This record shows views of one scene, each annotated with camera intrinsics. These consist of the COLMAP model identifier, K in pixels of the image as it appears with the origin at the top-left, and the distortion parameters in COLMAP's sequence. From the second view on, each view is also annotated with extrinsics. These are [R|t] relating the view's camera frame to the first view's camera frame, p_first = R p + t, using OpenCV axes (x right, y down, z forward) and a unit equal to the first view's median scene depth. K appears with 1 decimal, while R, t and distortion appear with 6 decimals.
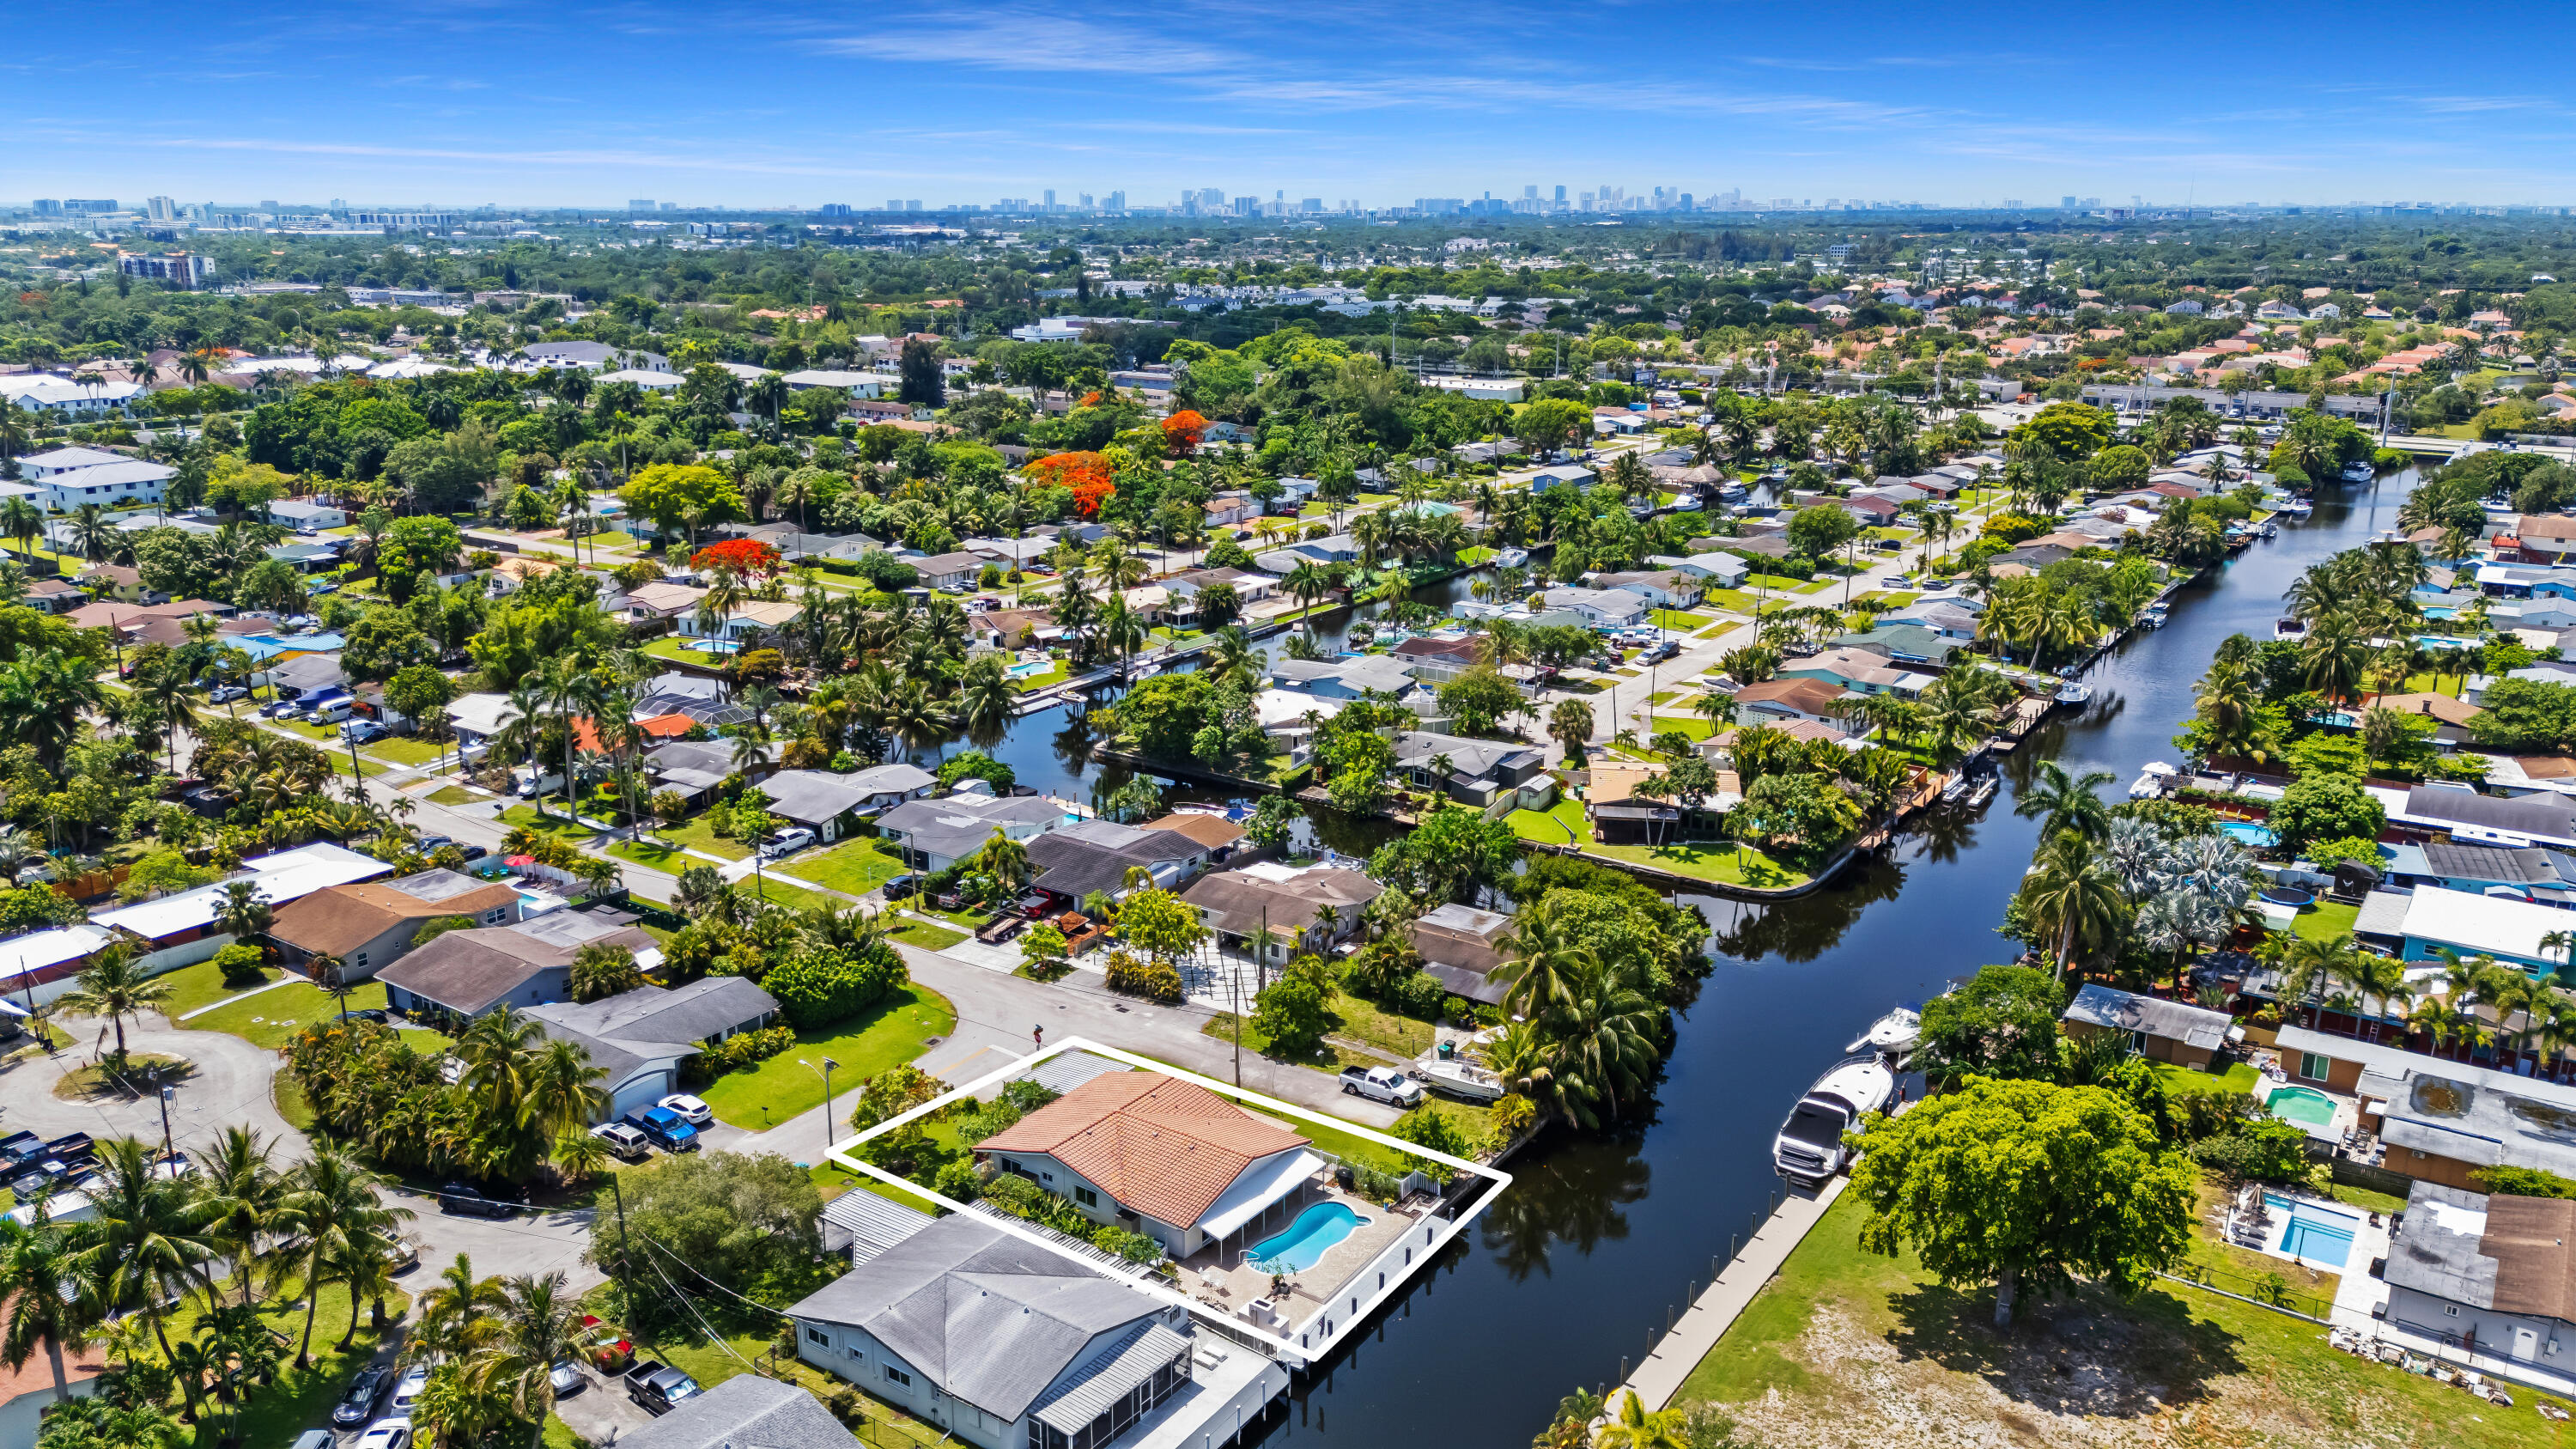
lens RADIAL K [[1882.9, 0, 1279.3], [0, 1882.9, 728.7], [0, 0, 1]] dist [0.086240, -0.098176]
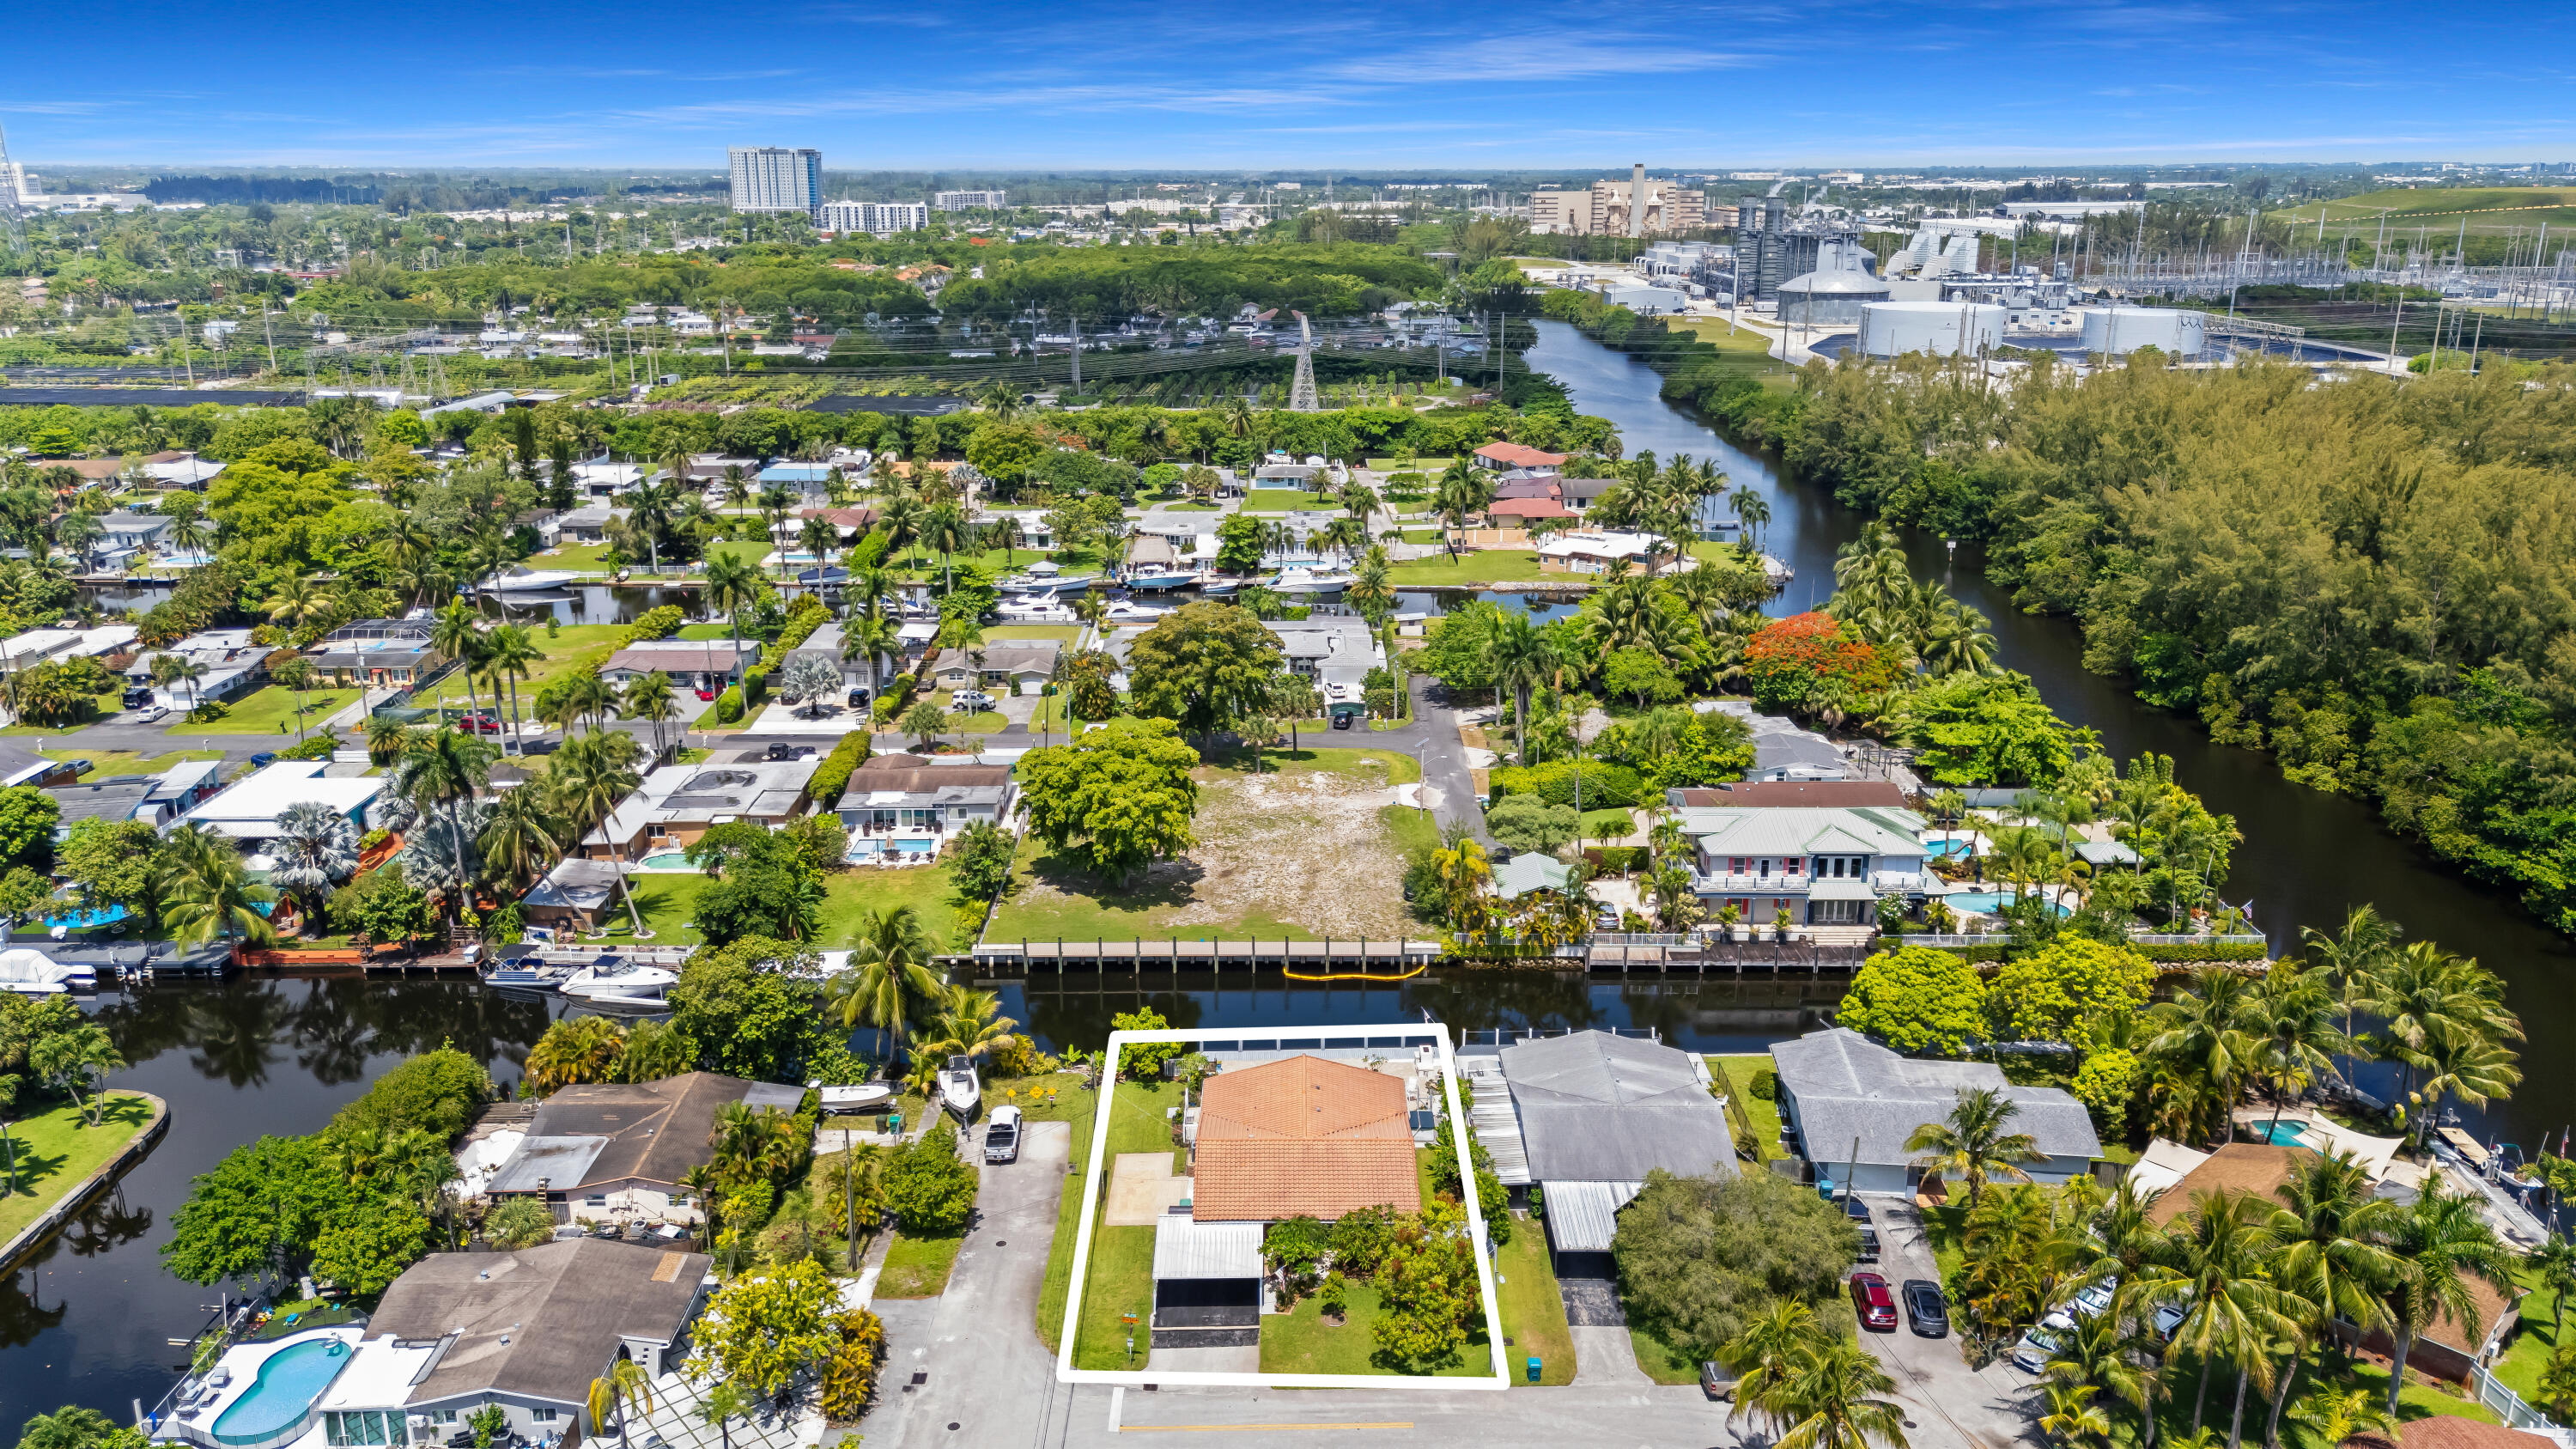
lens RADIAL K [[1882.9, 0, 1279.3], [0, 1882.9, 728.7], [0, 0, 1]] dist [0.086240, -0.098176]
pose [[-0.581741, -0.236244, 0.778310, -0.516336], [0.209758, 0.880949, 0.424181, -0.258295], [-0.785862, 0.410020, -0.462930, 0.908833]]
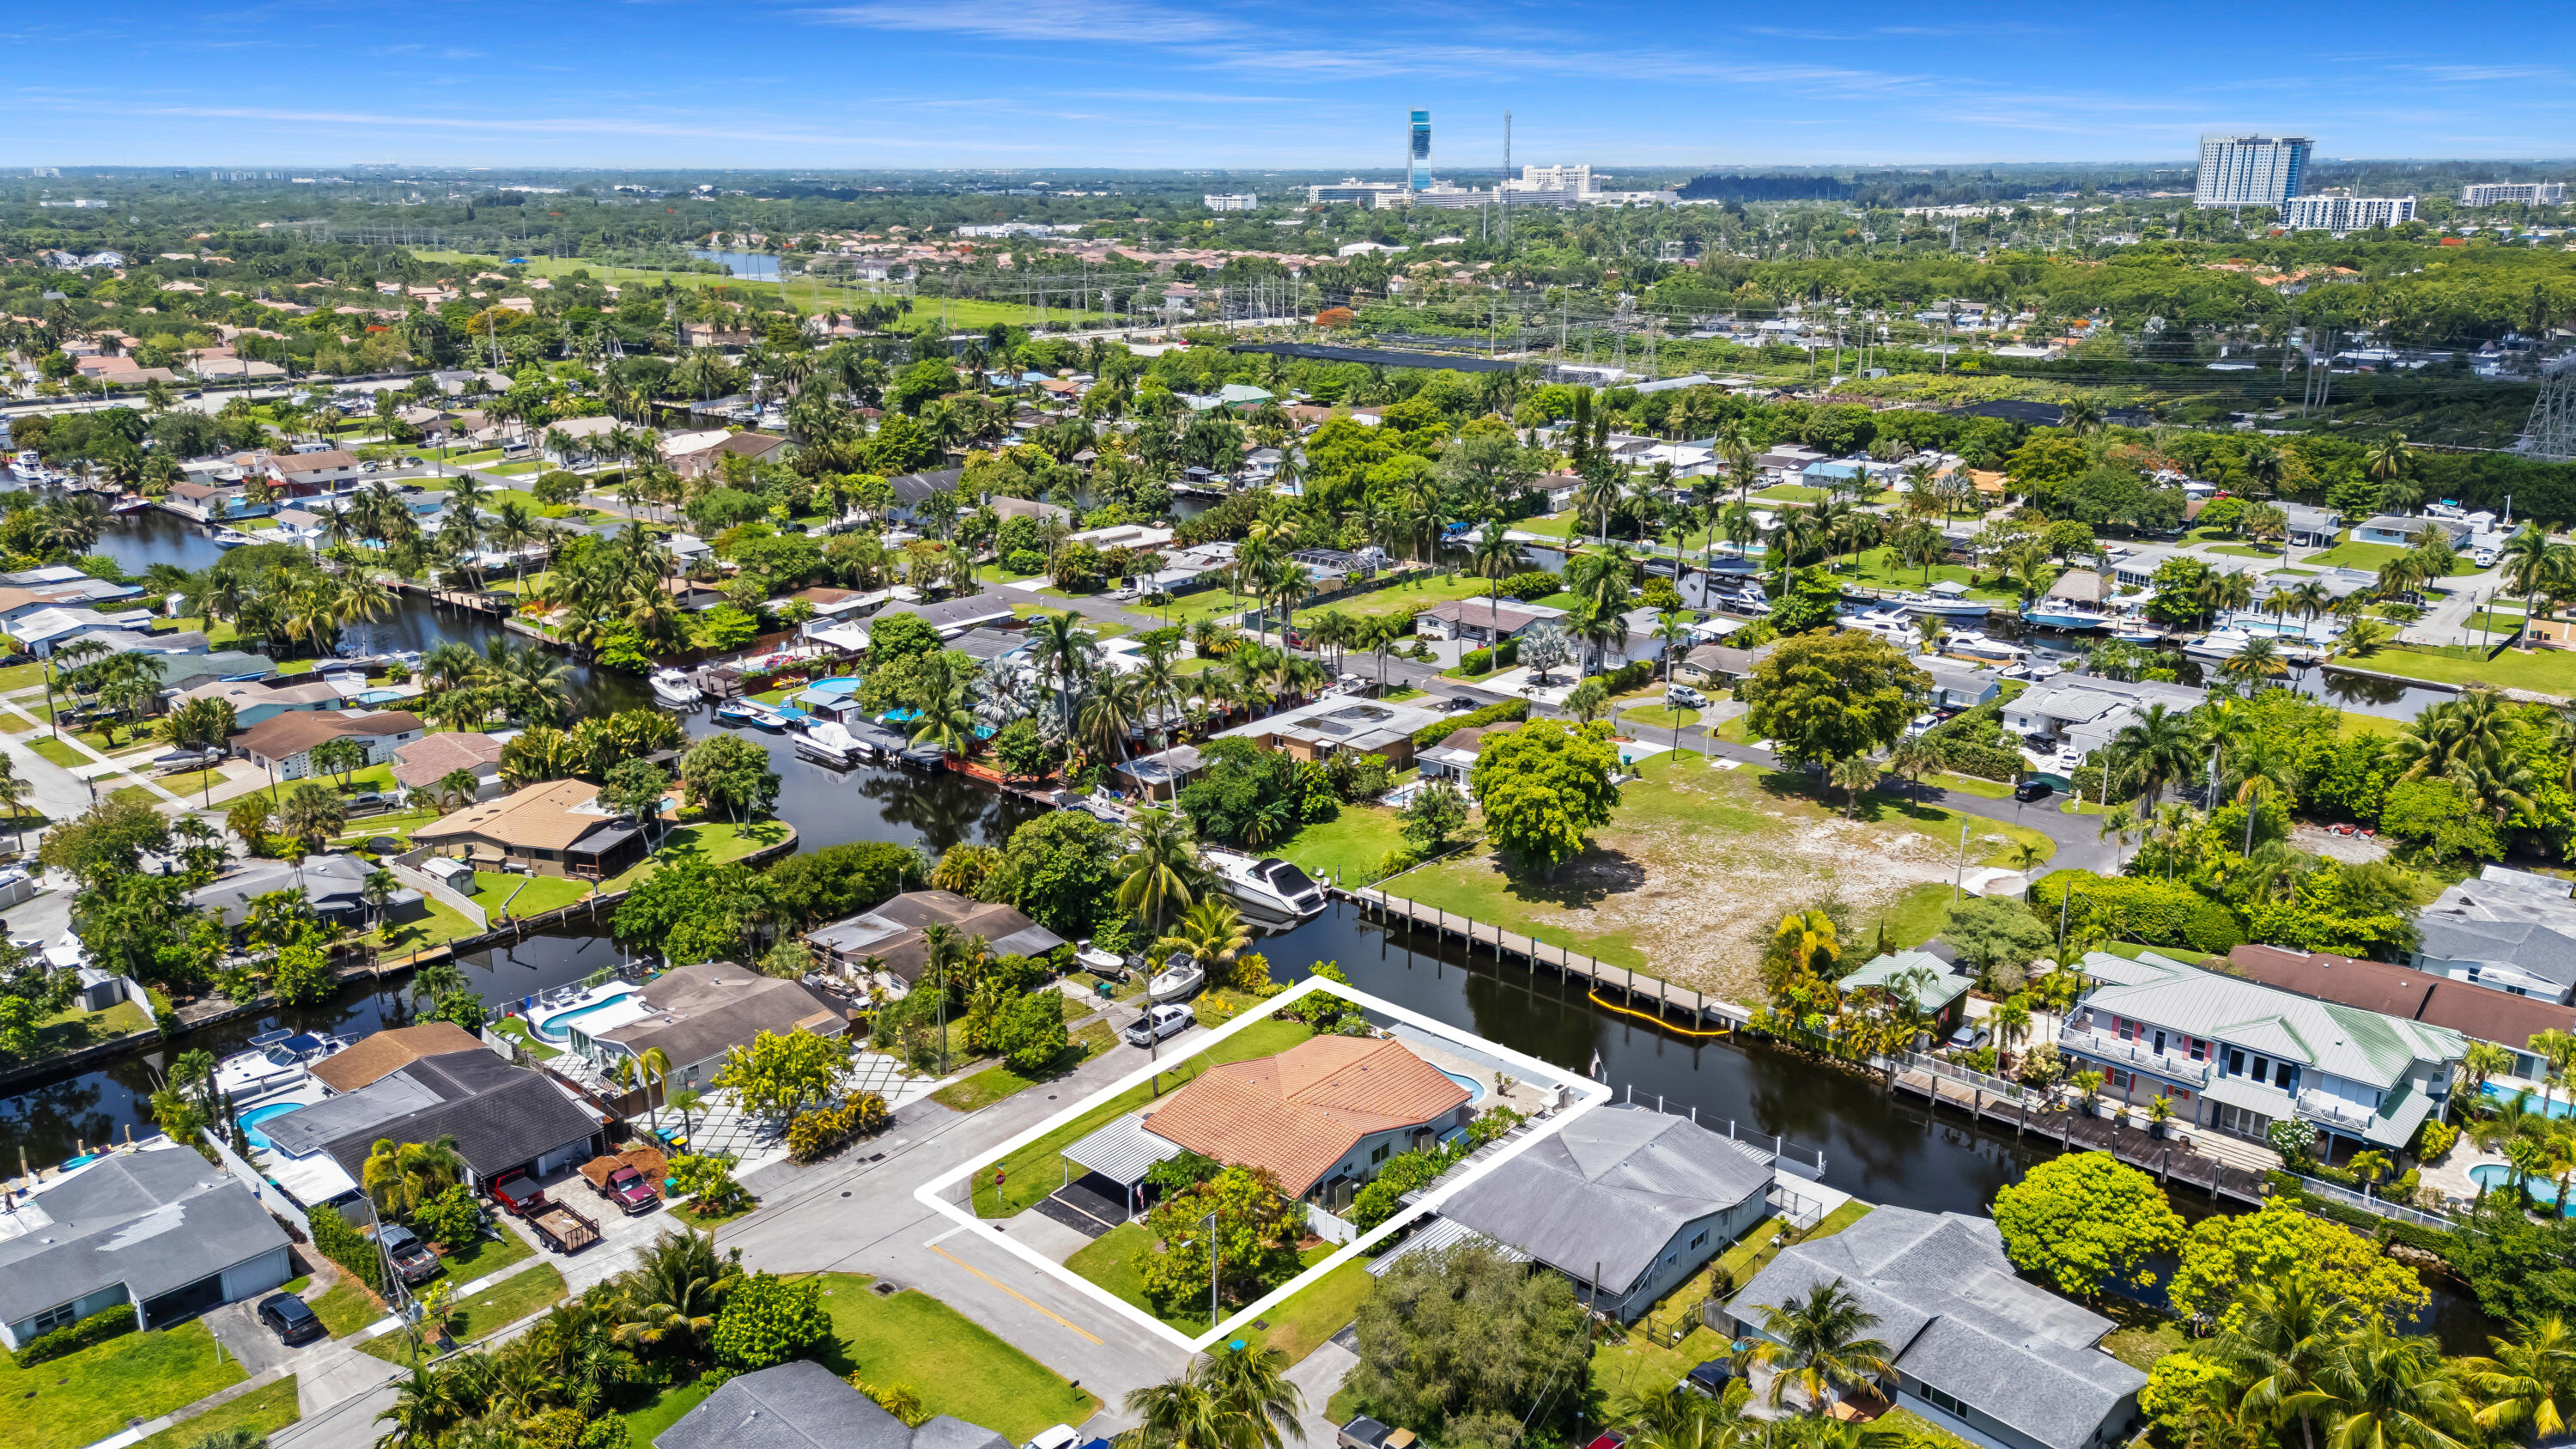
lens RADIAL K [[1882.9, 0, 1279.3], [0, 1882.9, 728.7], [0, 0, 1]] dist [0.086240, -0.098176]
pose [[0.123121, -0.288396, 0.949562, -0.653641], [0.263912, 0.931902, 0.248814, -0.153364], [-0.956656, 0.219967, 0.190848, 0.511433]]
